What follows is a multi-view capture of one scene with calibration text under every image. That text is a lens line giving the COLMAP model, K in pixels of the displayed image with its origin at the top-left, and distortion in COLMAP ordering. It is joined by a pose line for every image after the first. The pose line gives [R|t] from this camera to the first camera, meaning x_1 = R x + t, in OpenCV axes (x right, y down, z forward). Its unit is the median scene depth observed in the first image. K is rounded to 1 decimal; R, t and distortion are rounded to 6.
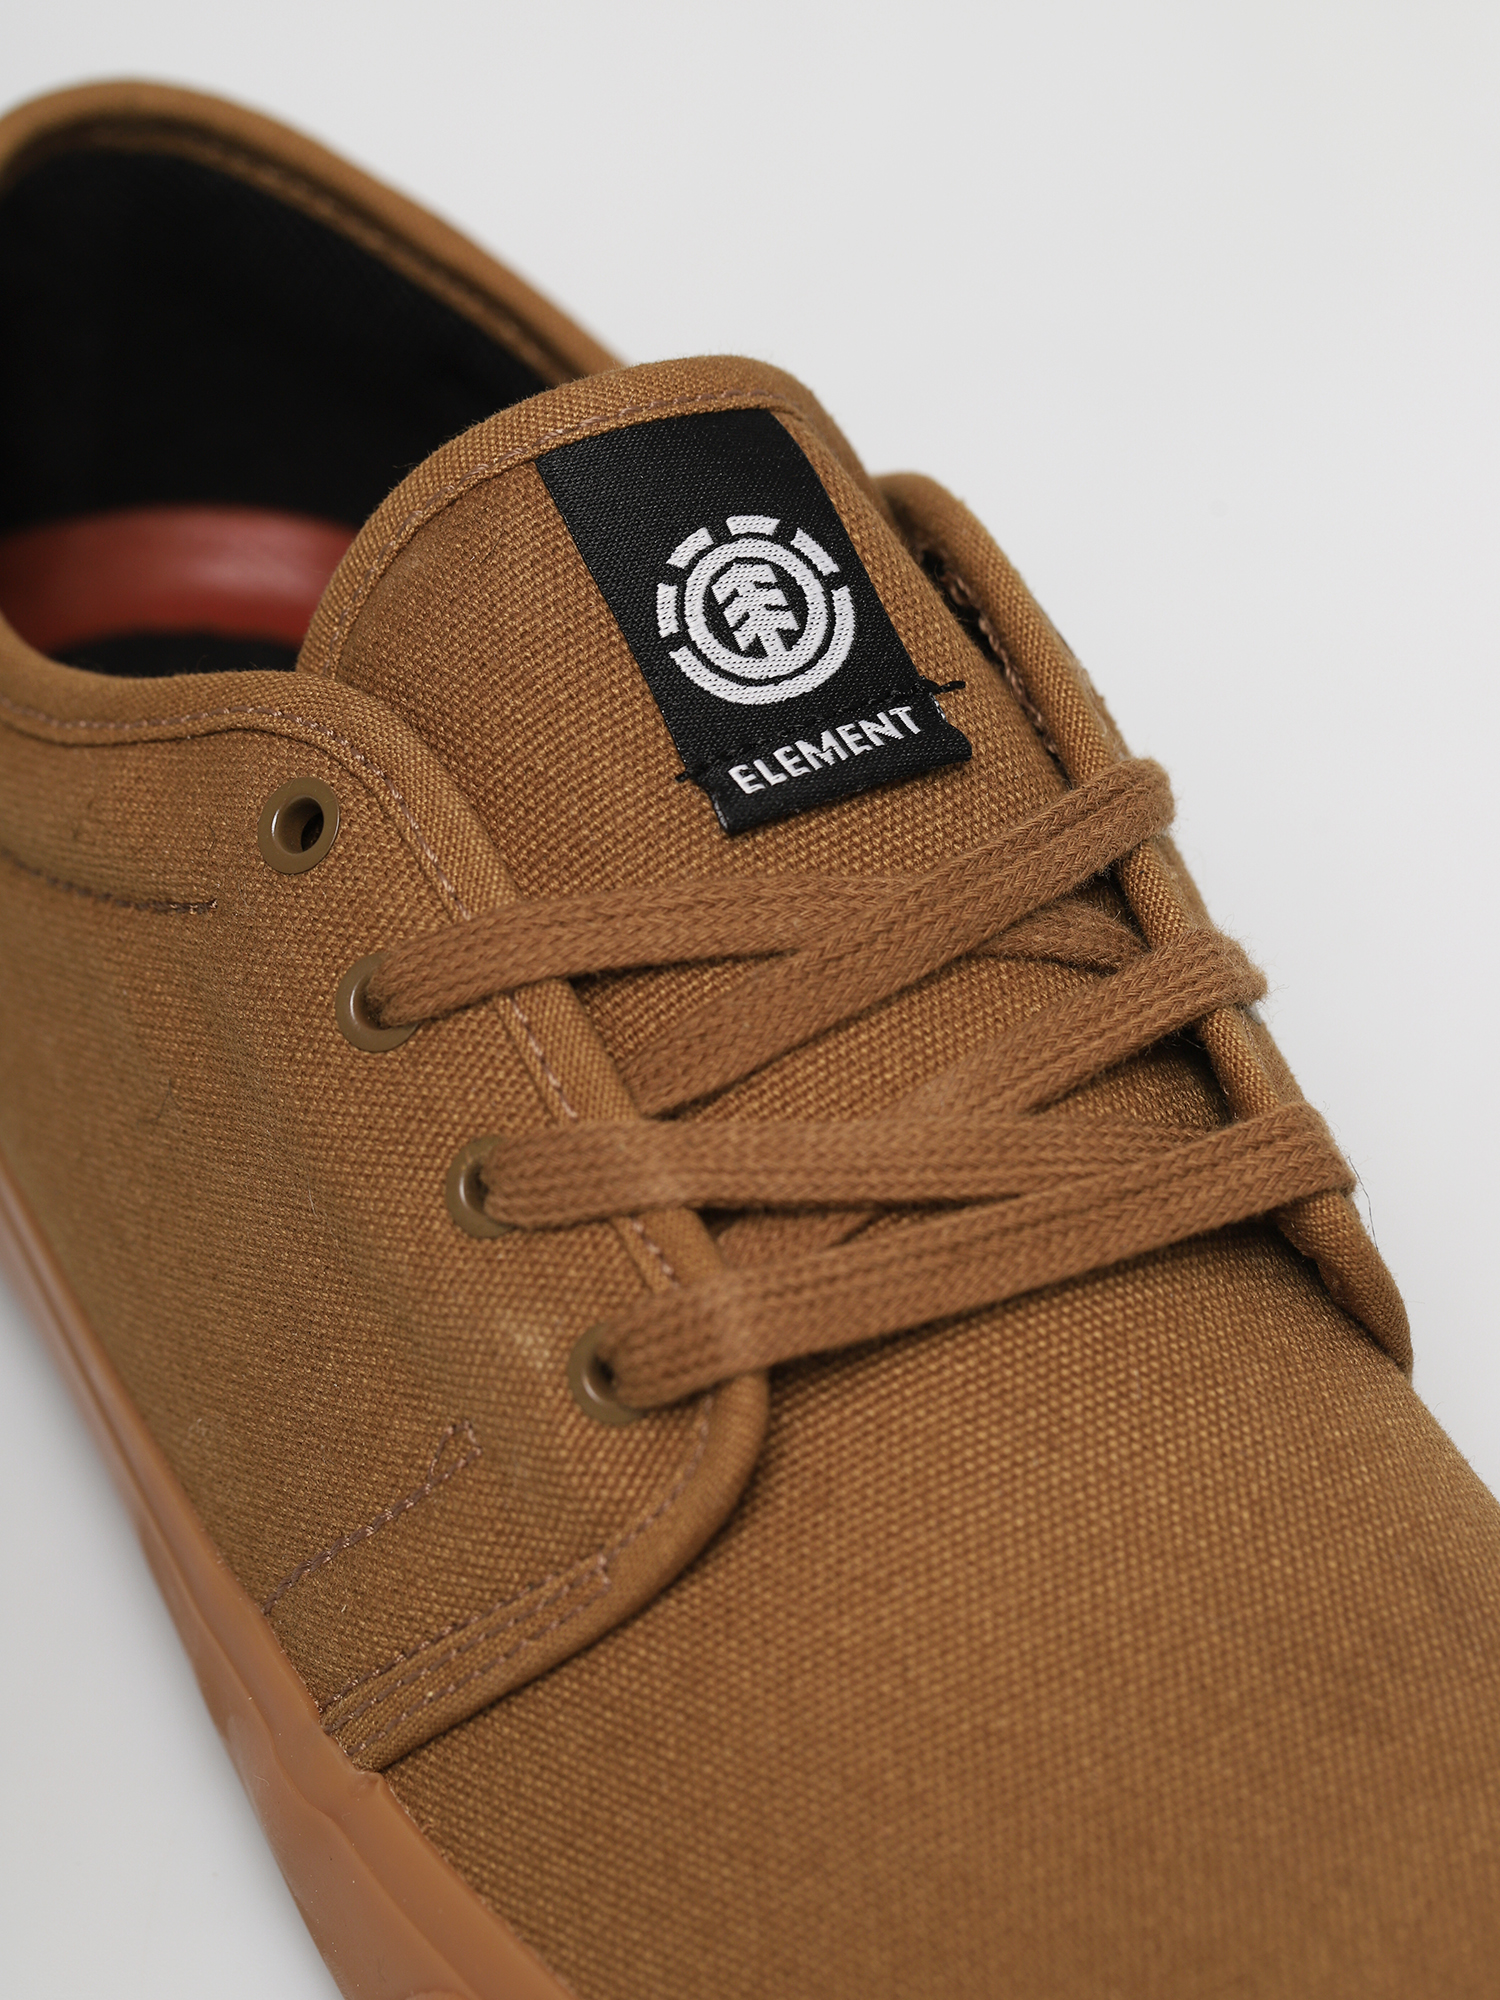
lens RADIAL K [[5583.6, 0, 750.0], [0, 5583.6, 1000.0], [0, 0, 1]] dist [-0.033689, -0.535220]
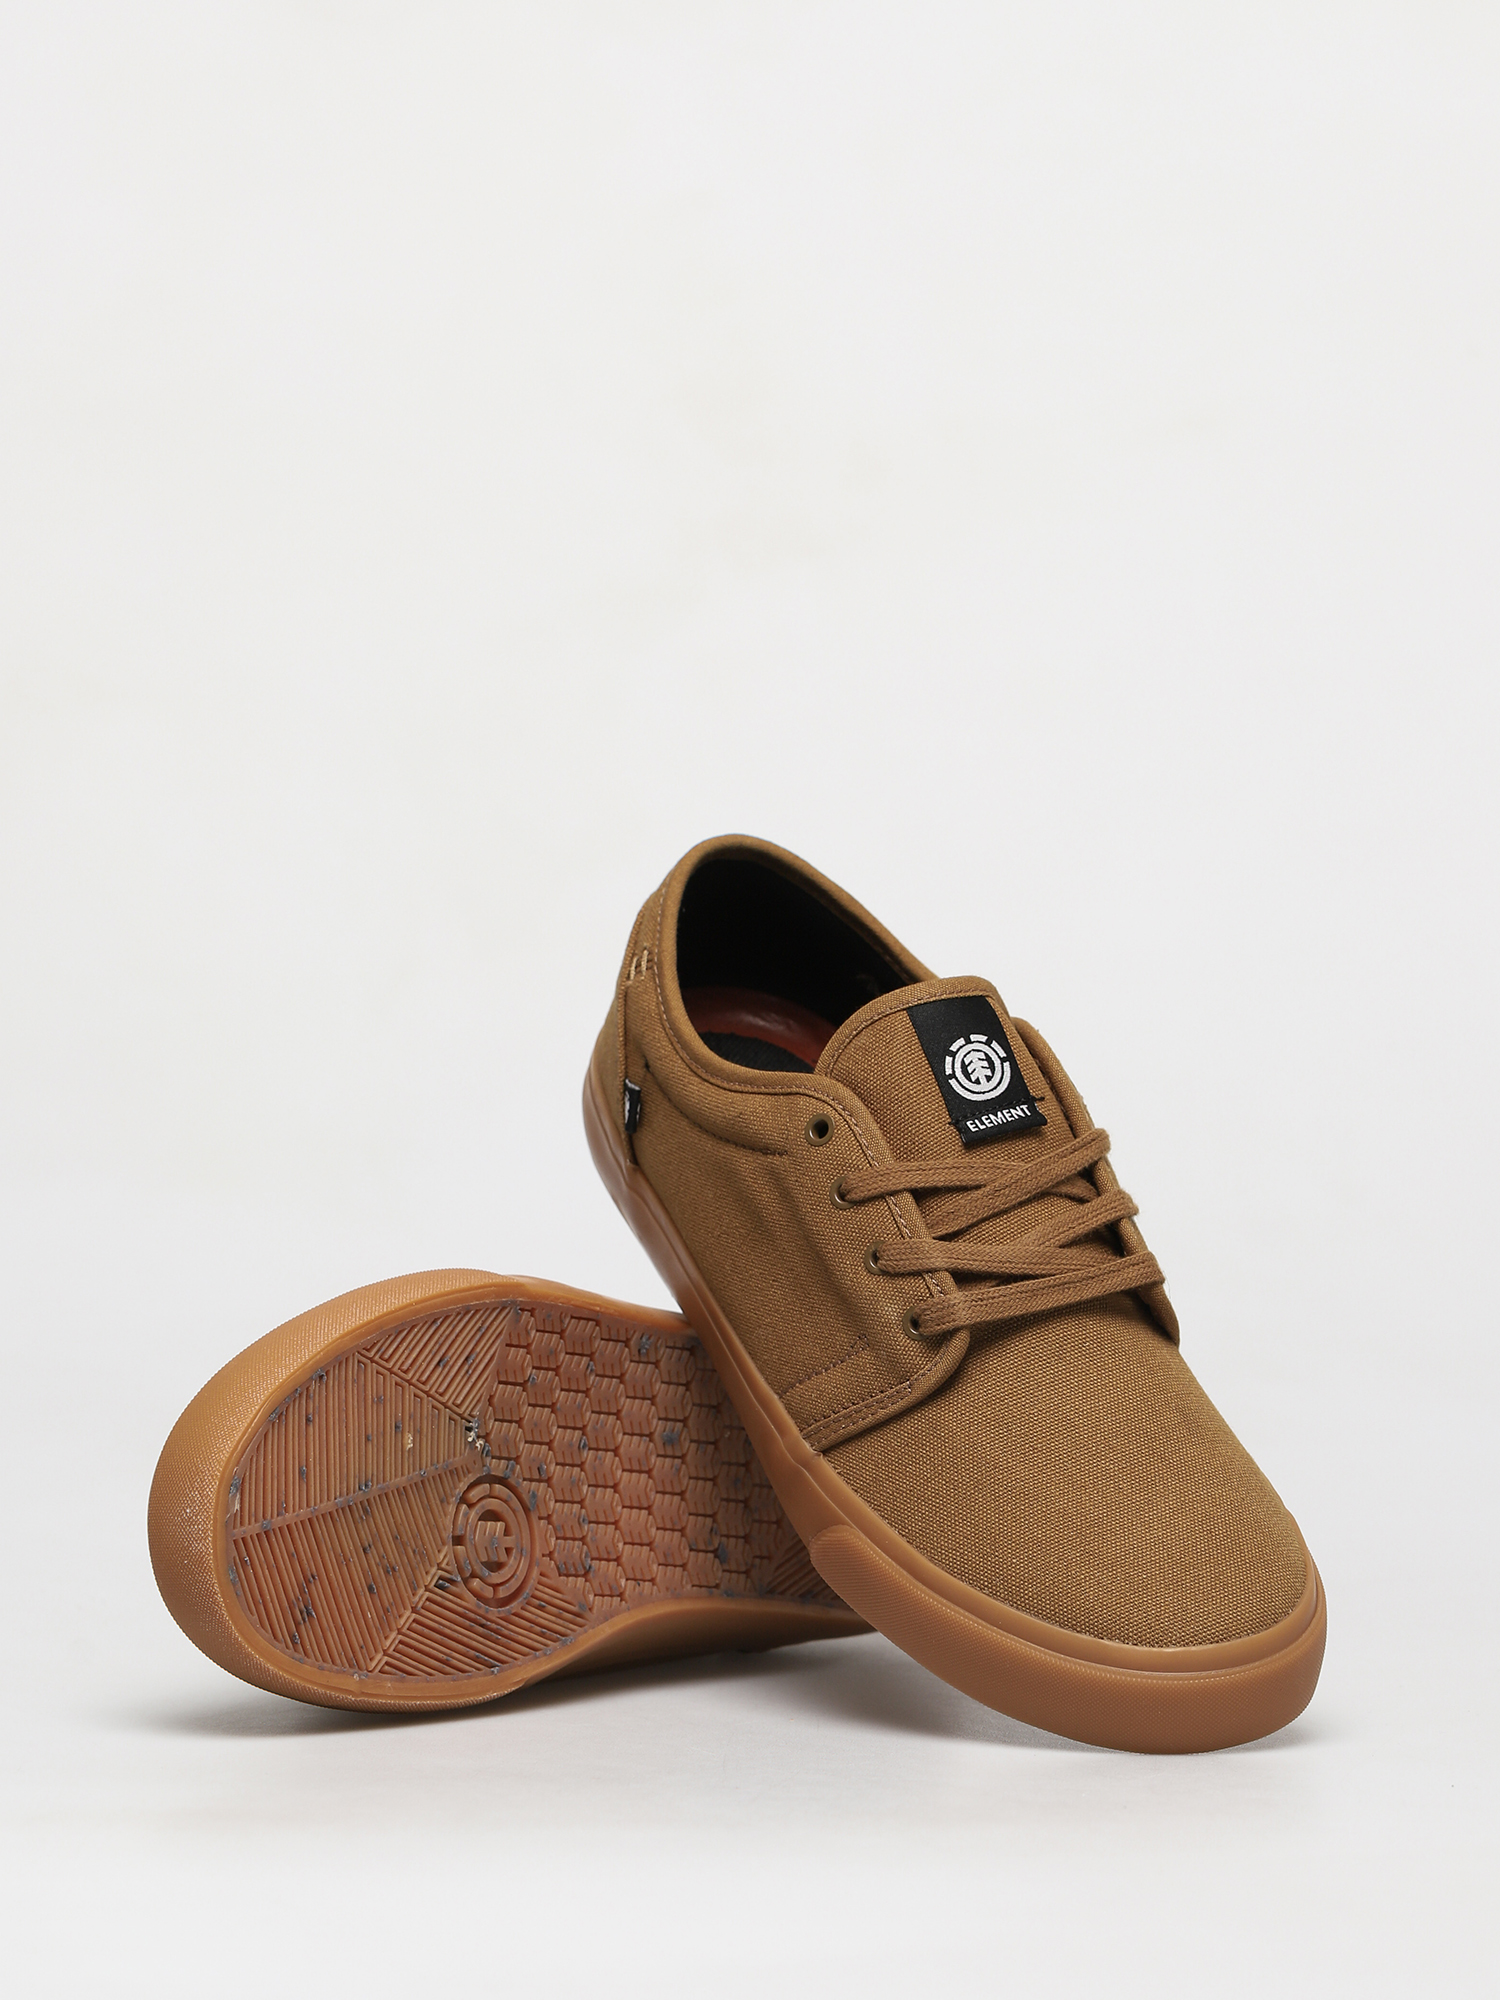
lens RADIAL K [[5655.4, 0, 750.0], [0, 5655.4, 1000.0], [0, 0, 1]] dist [-0.751613, -0.058756]
pose [[0.991290, 0.090676, 0.095511, -0.402766], [-0.088941, 0.995788, -0.022276, -0.028961], [-0.097129, 0.013587, 0.995179, -1.926993]]
